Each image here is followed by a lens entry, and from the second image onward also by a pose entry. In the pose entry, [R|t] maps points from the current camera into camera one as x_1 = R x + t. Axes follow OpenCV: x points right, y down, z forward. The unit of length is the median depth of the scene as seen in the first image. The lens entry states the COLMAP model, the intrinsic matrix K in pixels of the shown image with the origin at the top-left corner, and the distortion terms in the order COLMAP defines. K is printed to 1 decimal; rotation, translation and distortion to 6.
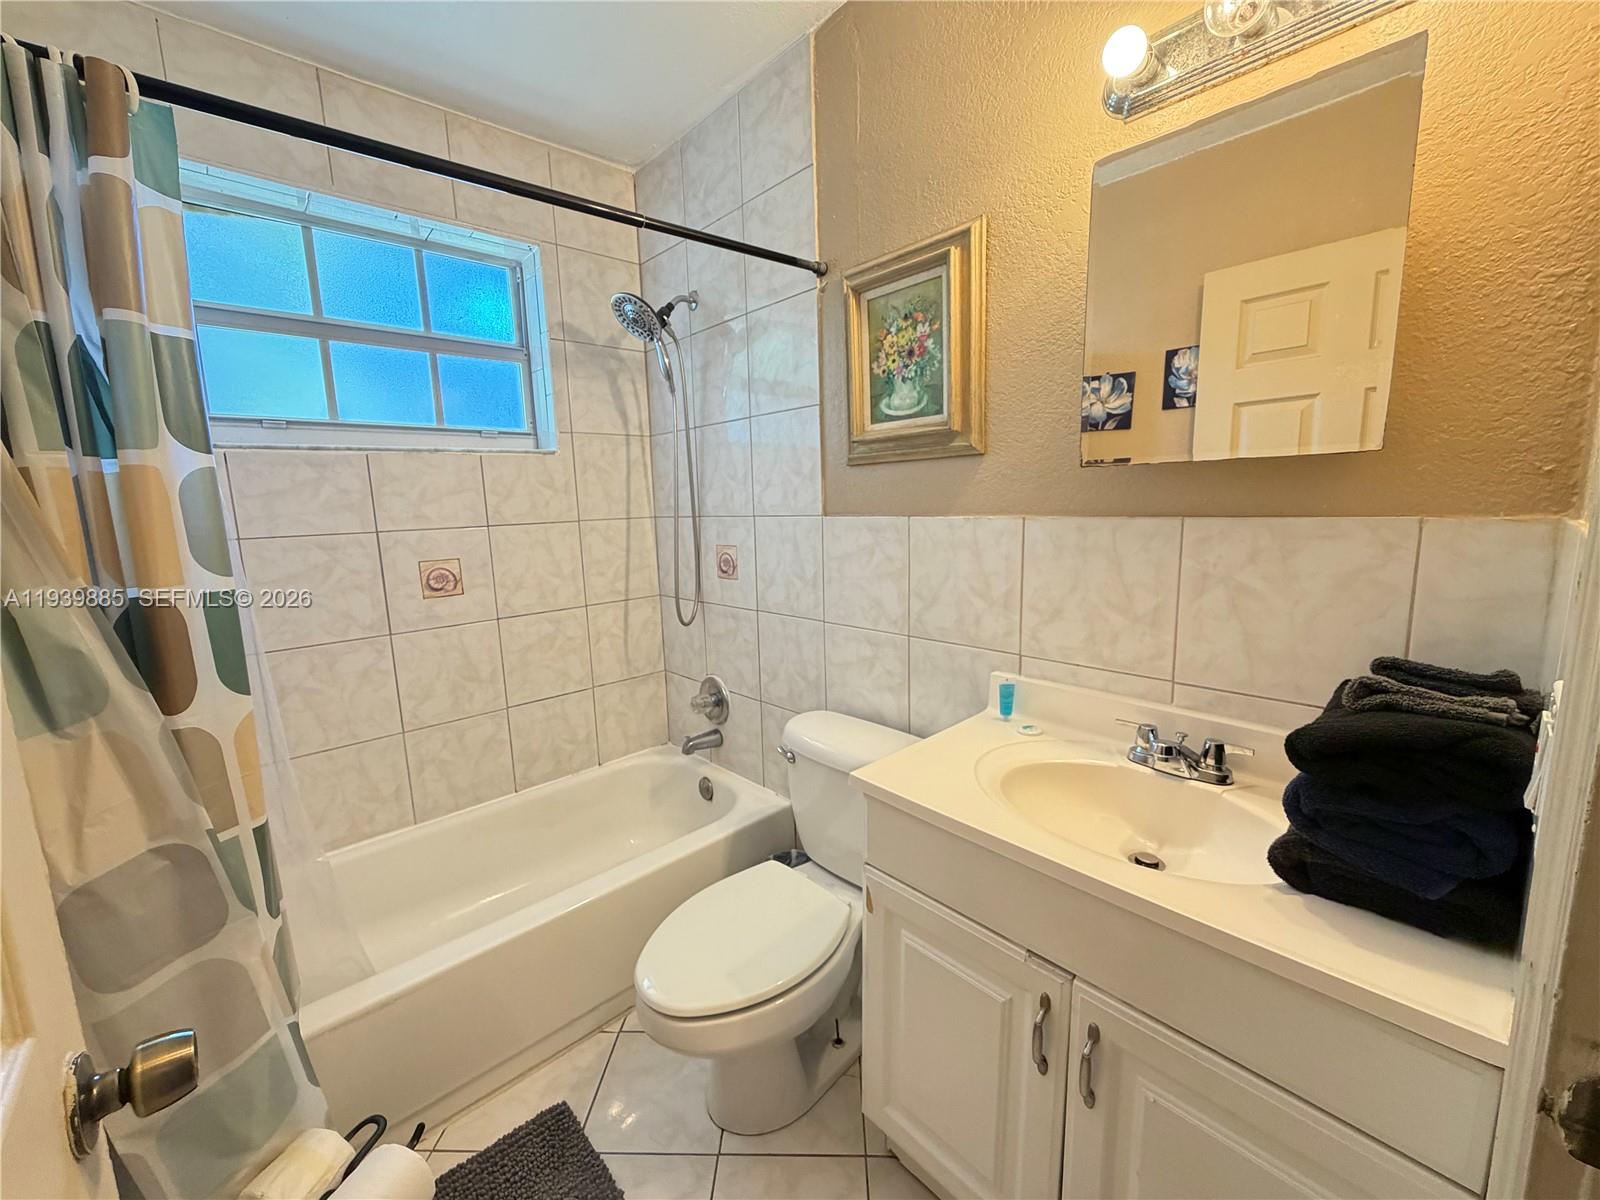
lens RADIAL K [[640.2, 0, 794.2], [0, 640.2, 600.4], [0, 0, 1]] dist [0.001947, -0.000957]
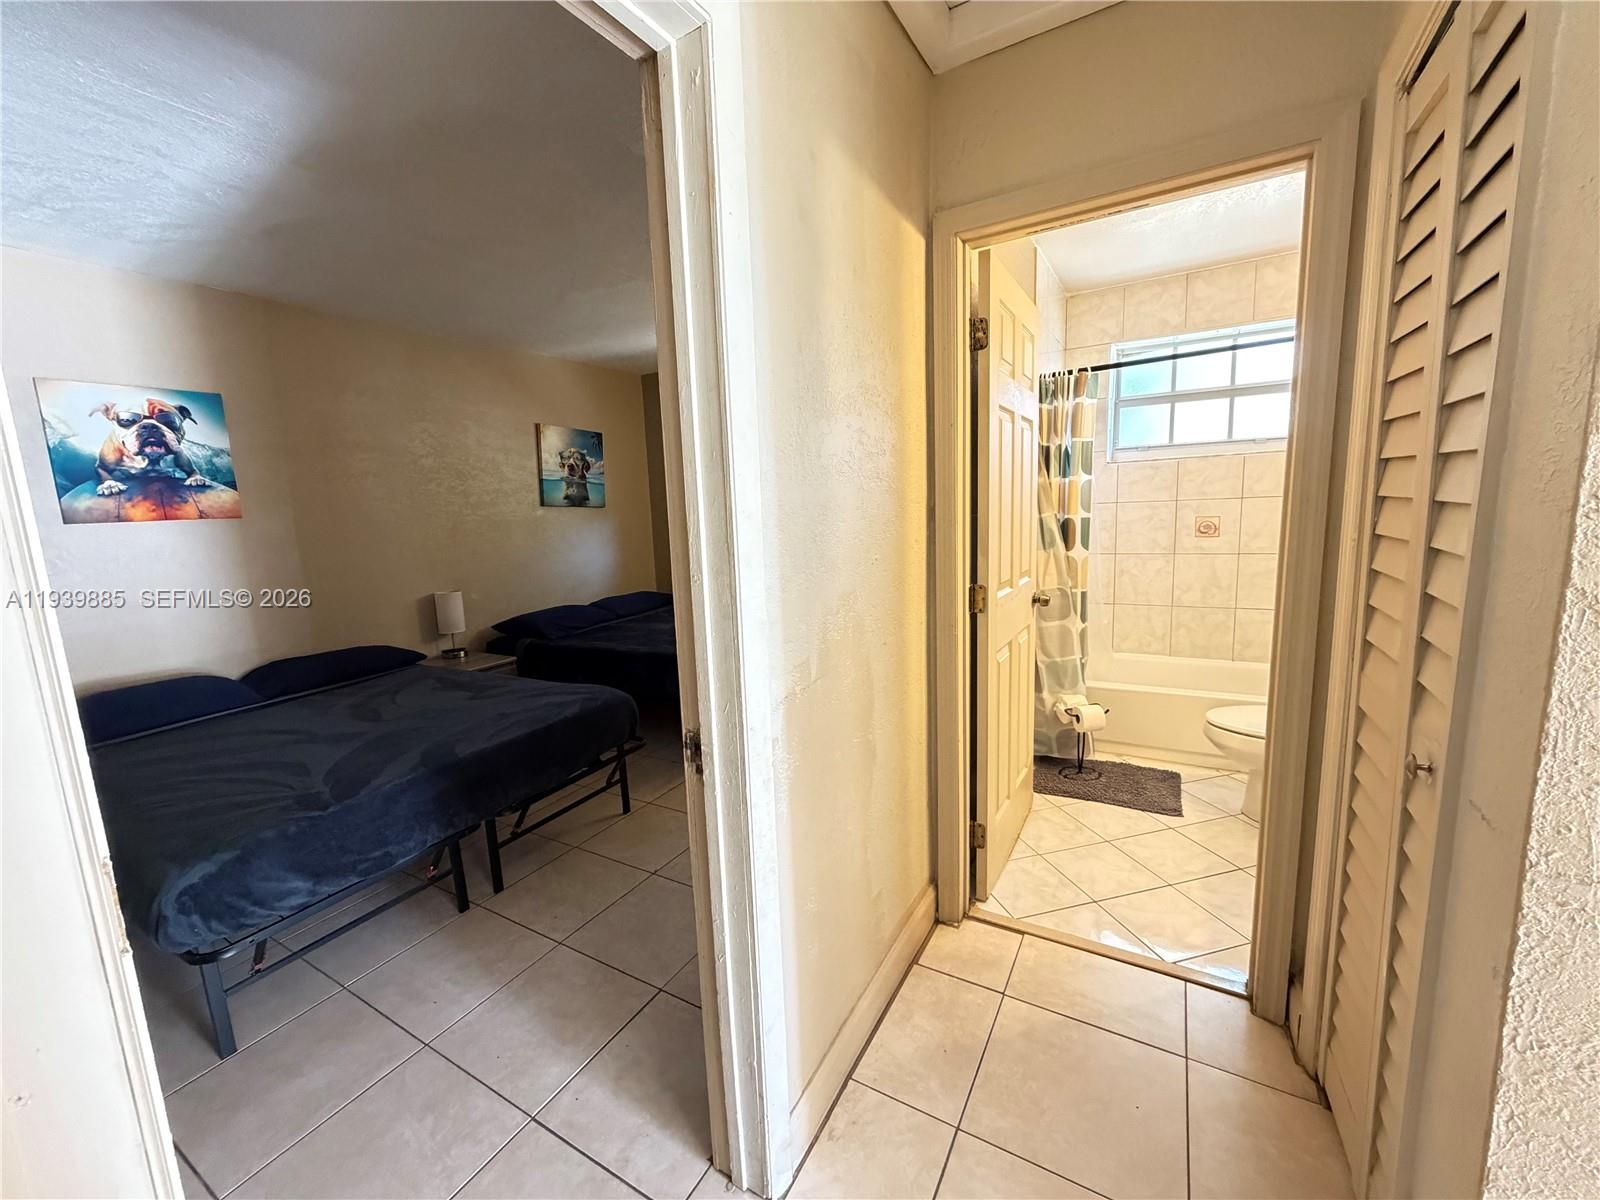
lens RADIAL K [[640.2, 0, 799.2], [0, 640.2, 597.9], [0, 0, 1]] dist [0.001947, -0.000957]
pose [[0.296160, 0.157156, -0.942121, 1.808190], [-0.115661, 0.985013, 0.127953, 0.140473], [0.948110, 0.071072, 0.309898, -1.366920]]
